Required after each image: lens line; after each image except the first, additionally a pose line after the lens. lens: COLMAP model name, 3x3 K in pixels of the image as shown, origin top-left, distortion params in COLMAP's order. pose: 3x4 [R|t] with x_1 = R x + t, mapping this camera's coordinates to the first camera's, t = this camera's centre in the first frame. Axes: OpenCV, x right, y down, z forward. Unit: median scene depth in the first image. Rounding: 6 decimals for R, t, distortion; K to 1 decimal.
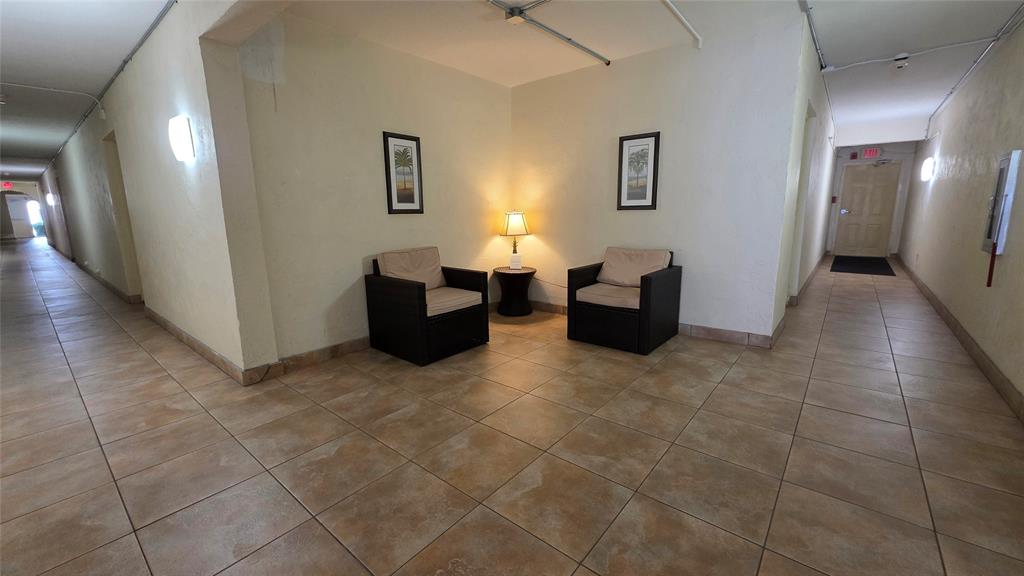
lens RADIAL K [[409.7, 0, 503.4], [0, 409.7, 287.6], [0, 0, 1]] dist [0.000355, -0.000065]
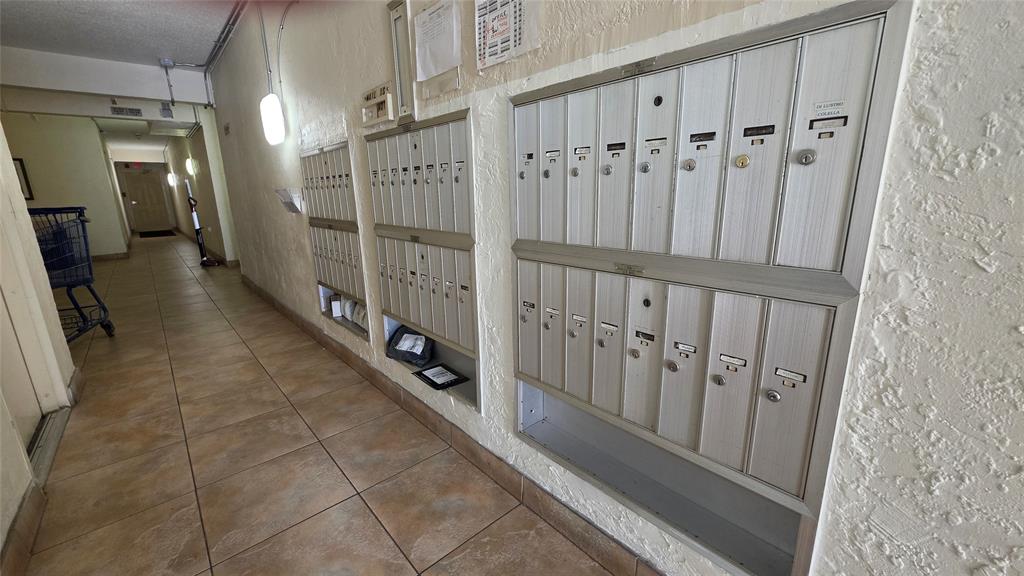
lens RADIAL K [[409.7, 0, 503.4], [0, 409.7, 287.6], [0, 0, 1]] dist [0.000355, -0.000065]
pose [[0.152362, -0.221279, 0.963235, -0.612348], [0.209746, 0.959653, 0.187279, 0.148269], [-0.965812, 0.173501, 0.192627, -0.696347]]
